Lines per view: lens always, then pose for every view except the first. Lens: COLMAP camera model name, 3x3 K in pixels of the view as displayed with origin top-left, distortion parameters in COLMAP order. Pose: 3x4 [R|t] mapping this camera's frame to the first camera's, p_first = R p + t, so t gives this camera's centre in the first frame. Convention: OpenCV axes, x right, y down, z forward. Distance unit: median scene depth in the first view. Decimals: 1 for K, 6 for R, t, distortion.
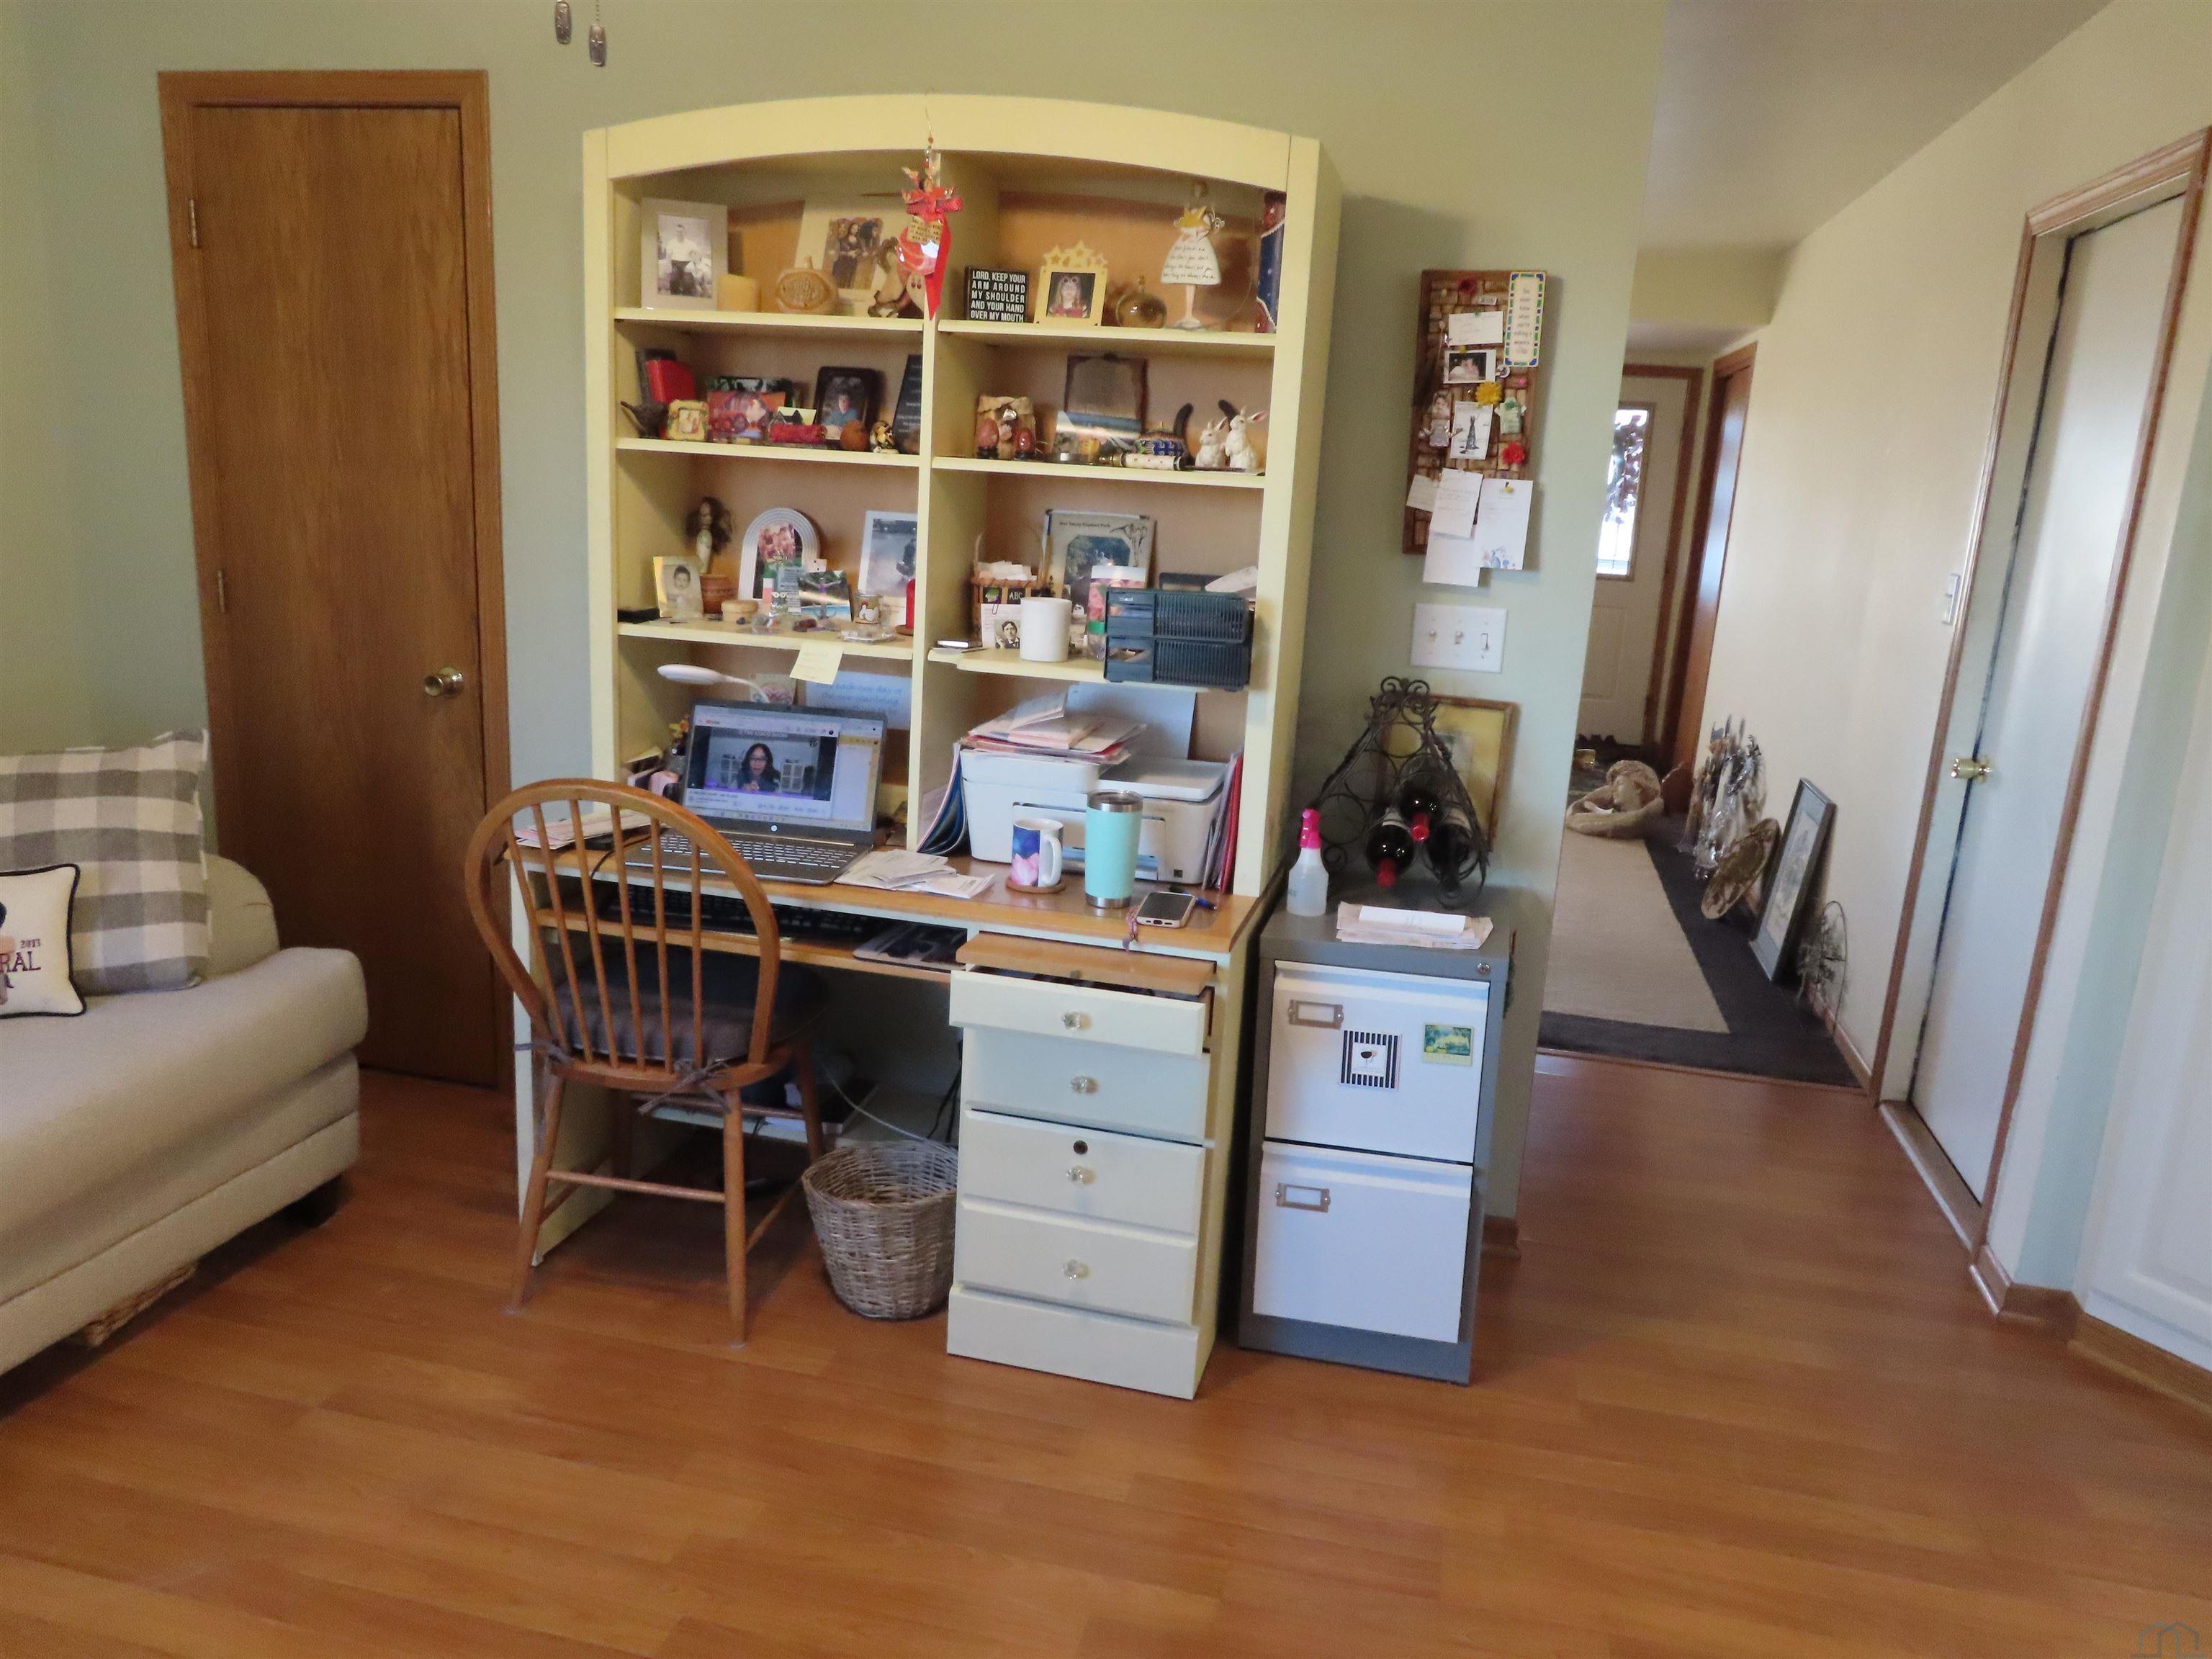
lens RADIAL K [[1586.8, 0, 1106.0], [0, 1586.8, 829.5], [0, 0, 1]] dist [-0.013144, 0.001328]
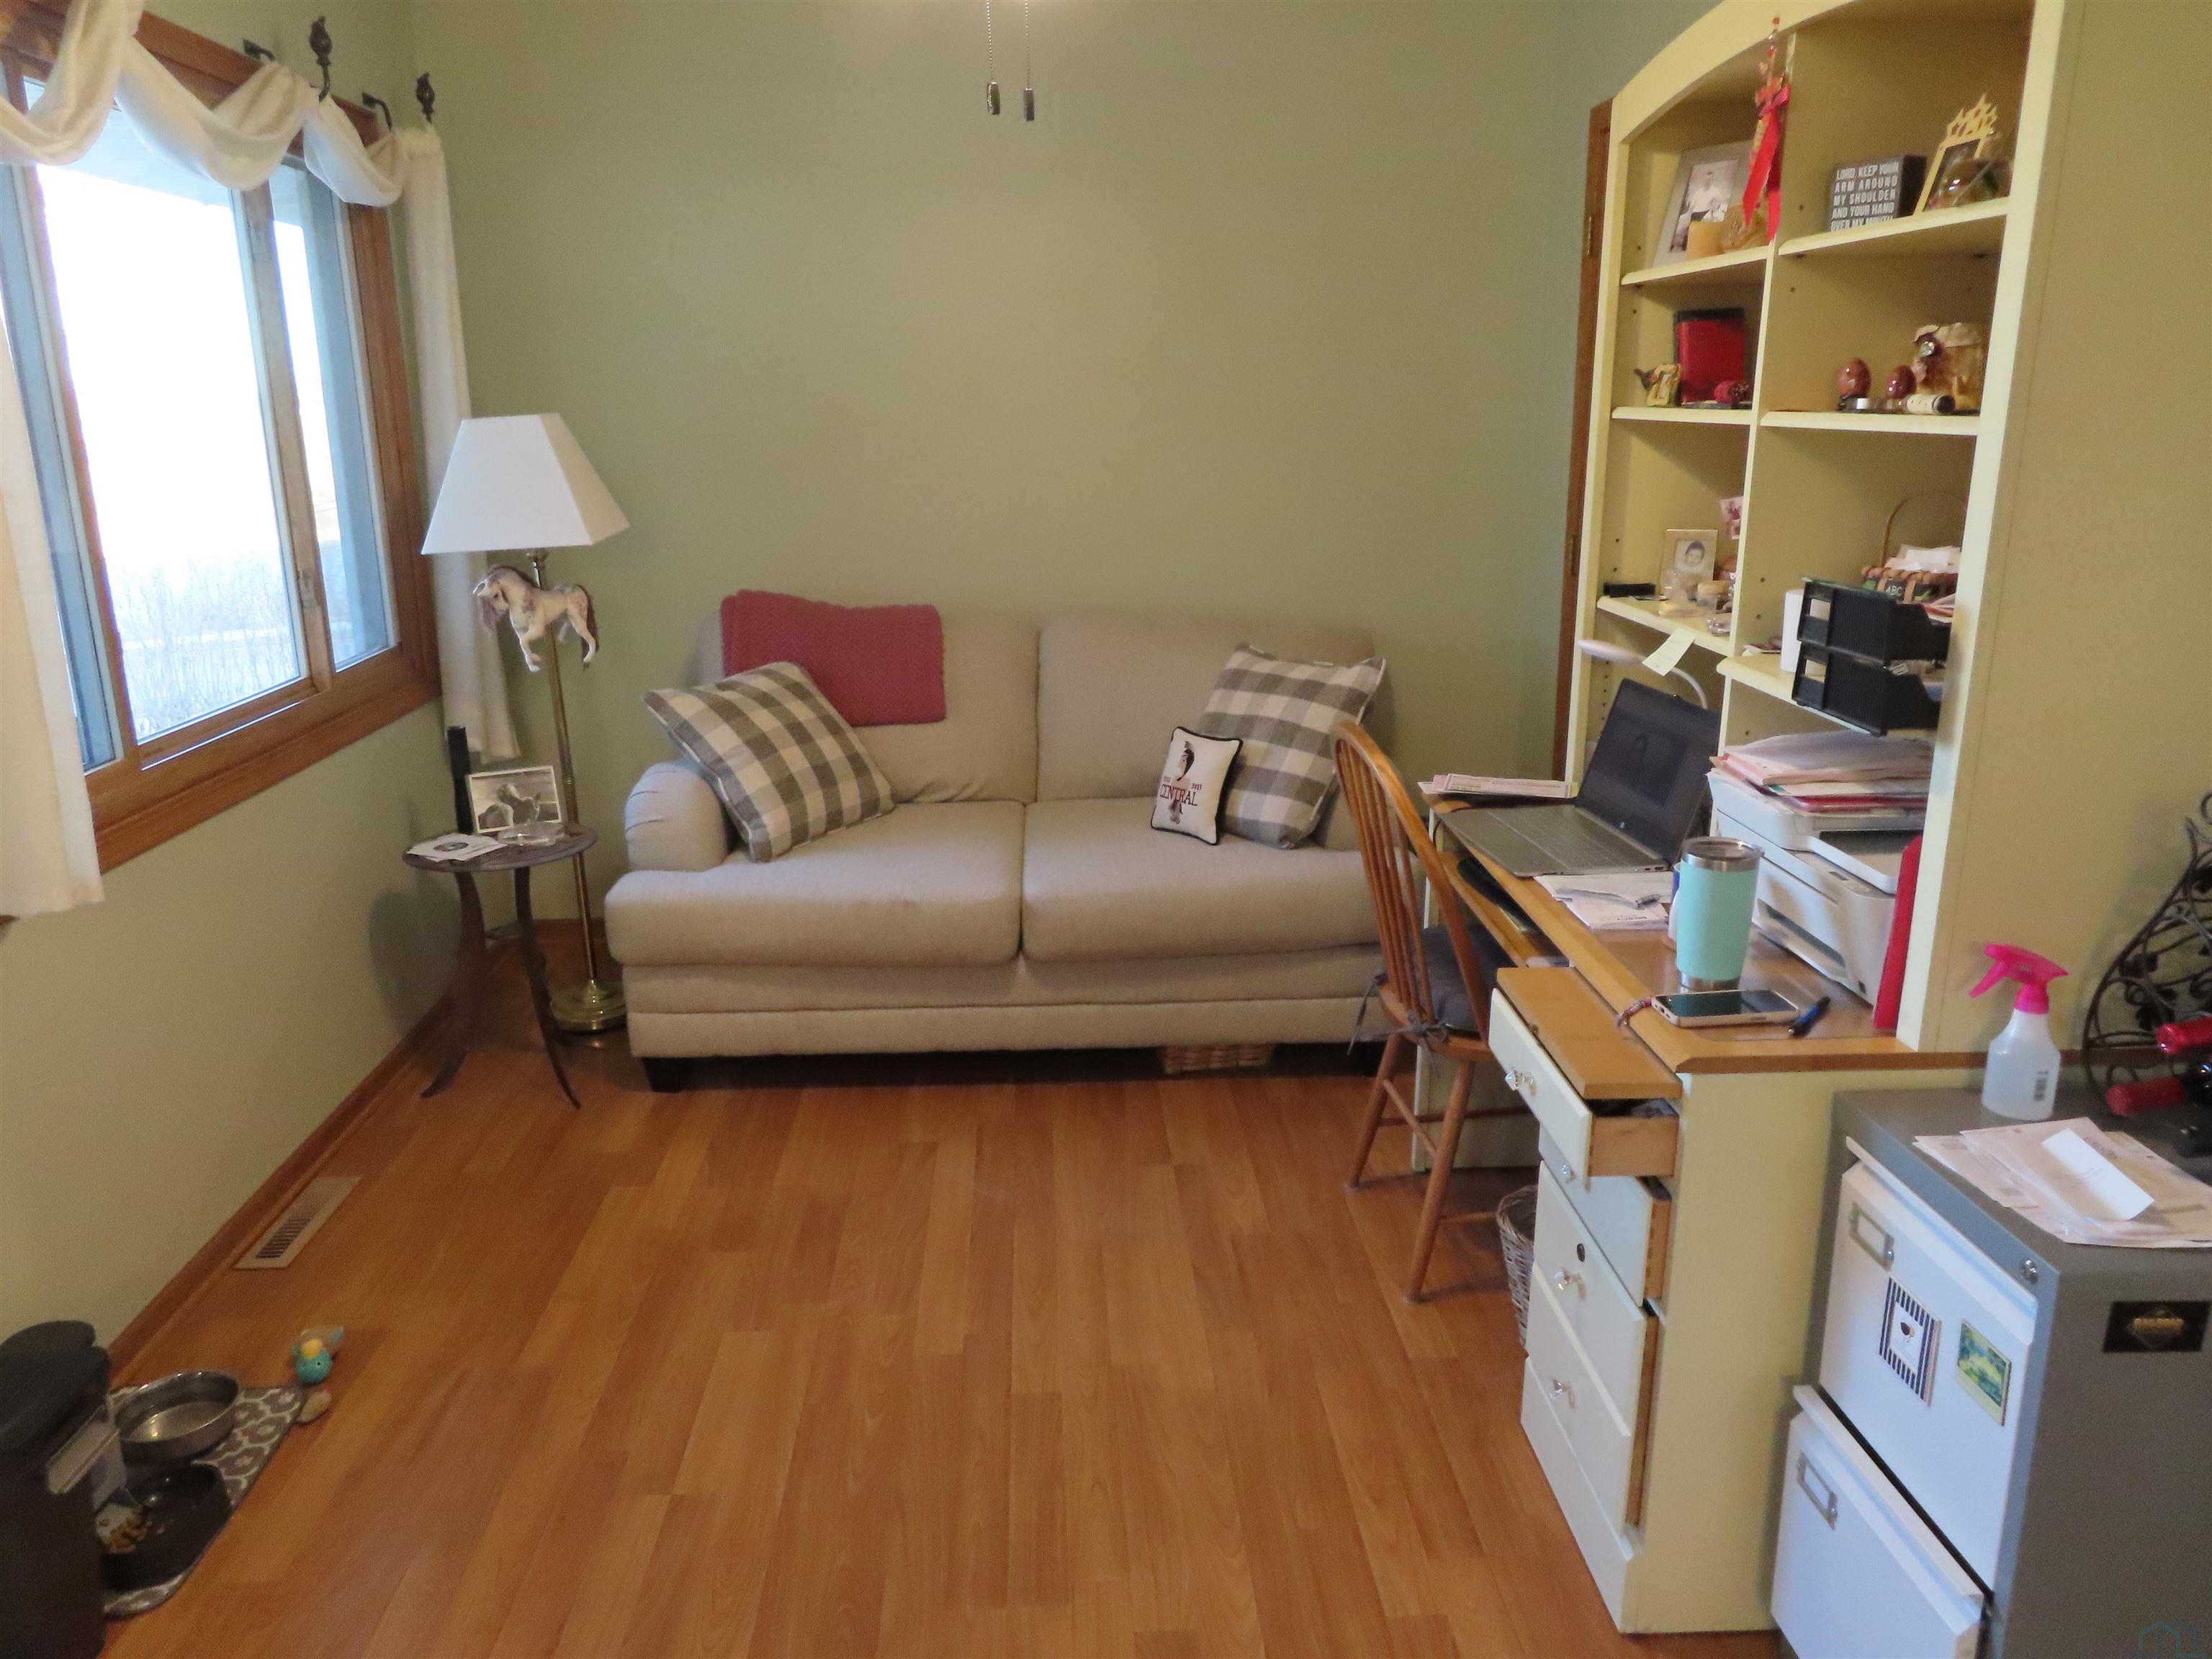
lens RADIAL K [[1586.8, 0, 1106.0], [0, 1586.8, 829.5], [0, 0, 1]] dist [-0.013144, 0.001328]
pose [[0.269286, 0.197208, -0.942653, 0.631529], [-0.192325, 0.970105, 0.148010, -0.083660], [0.943661, 0.141439, 0.299163, 0.479408]]
